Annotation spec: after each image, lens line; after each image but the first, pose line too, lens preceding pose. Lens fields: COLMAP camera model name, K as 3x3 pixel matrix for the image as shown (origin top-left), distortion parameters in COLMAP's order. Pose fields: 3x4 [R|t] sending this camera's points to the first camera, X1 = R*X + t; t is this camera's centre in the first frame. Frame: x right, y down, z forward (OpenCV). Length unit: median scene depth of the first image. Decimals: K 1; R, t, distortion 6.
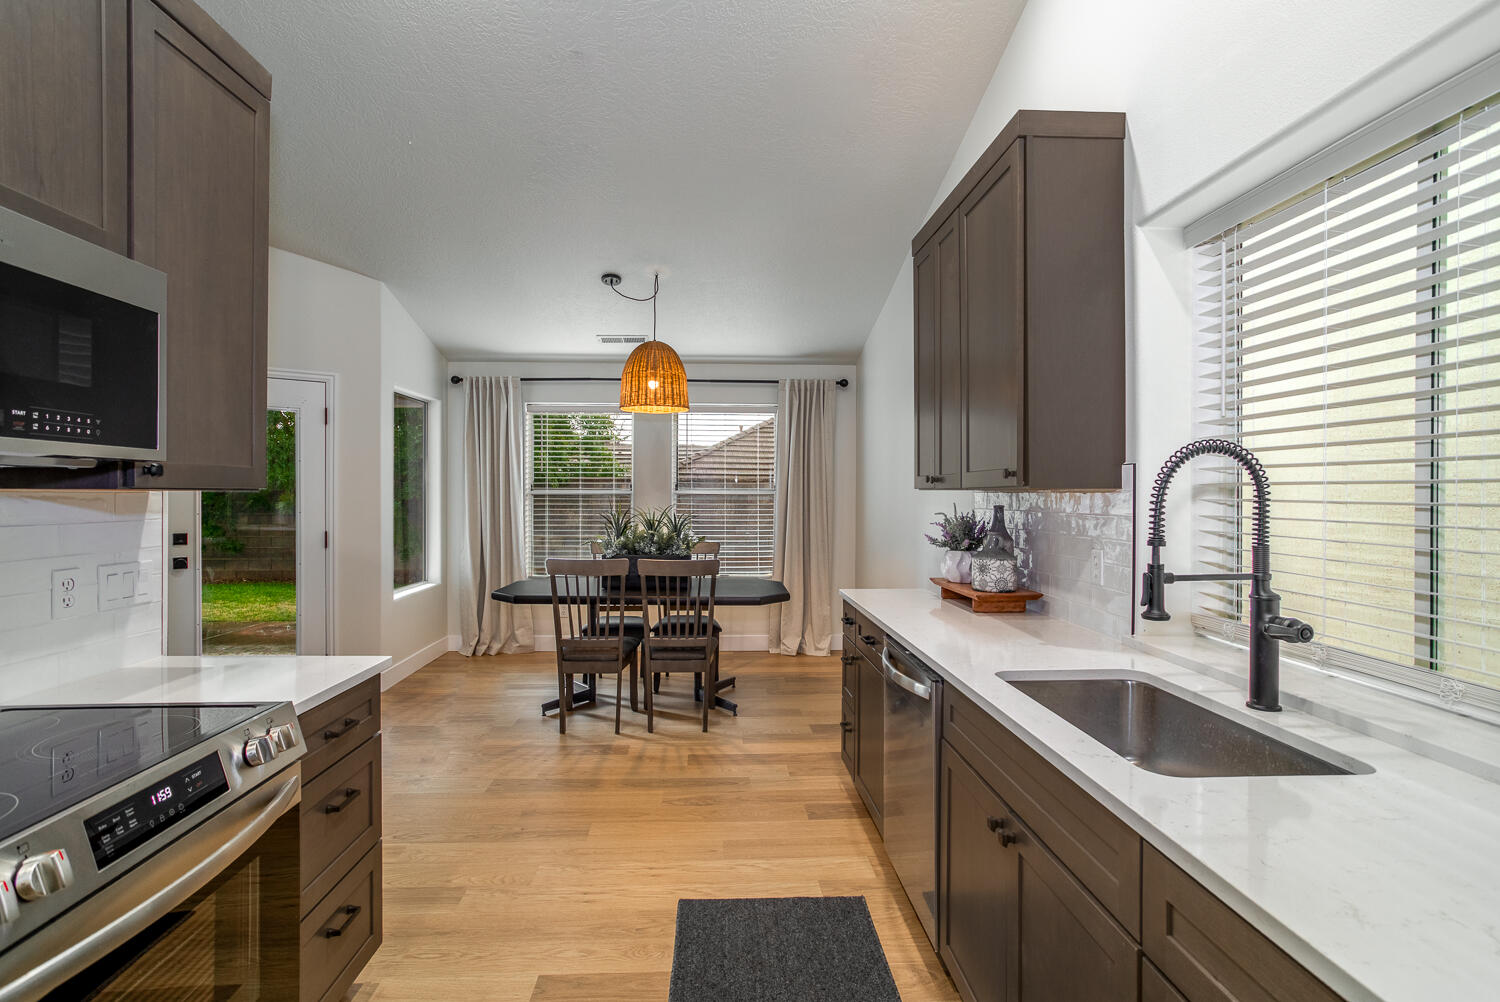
lens RADIAL K [[722.6, 0, 743.6], [0, 722.6, 492.0], [0, 0, 1]] dist [-0.068203, 0.037149]
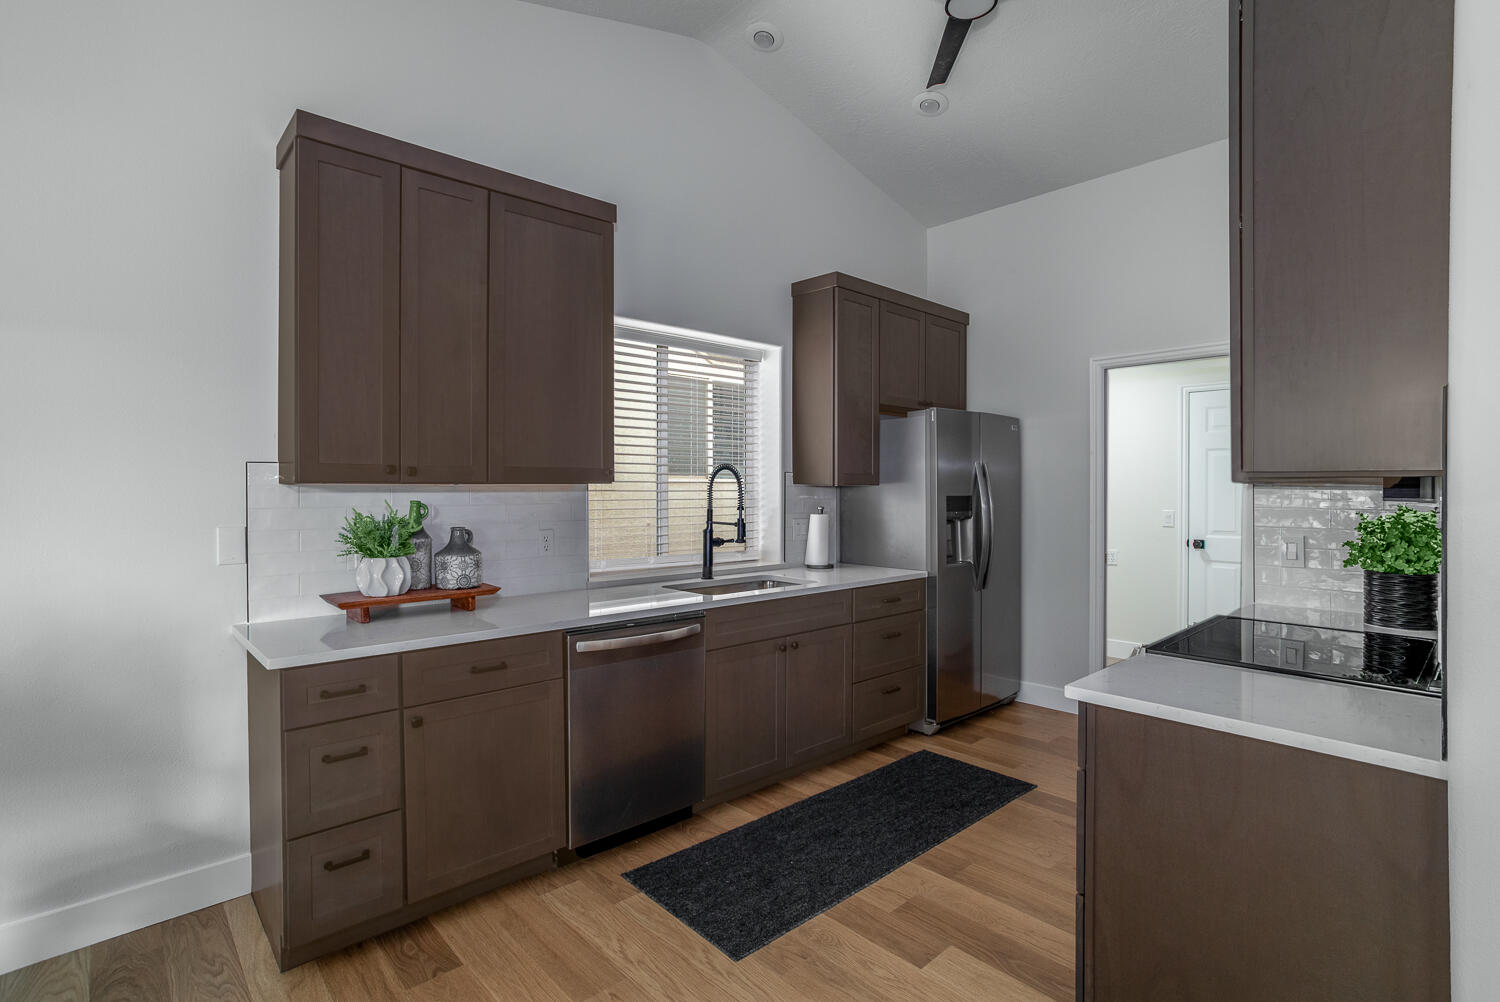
lens RADIAL K [[722.6, 0, 743.6], [0, 722.6, 492.0], [0, 0, 1]] dist [-0.068203, 0.037149]
pose [[-0.637165, -0.004883, 0.770712, -0.509641], [-0.001930, 0.999987, 0.004740, 0.000463], [-0.770725, 0.001533, -0.637166, 1.038919]]
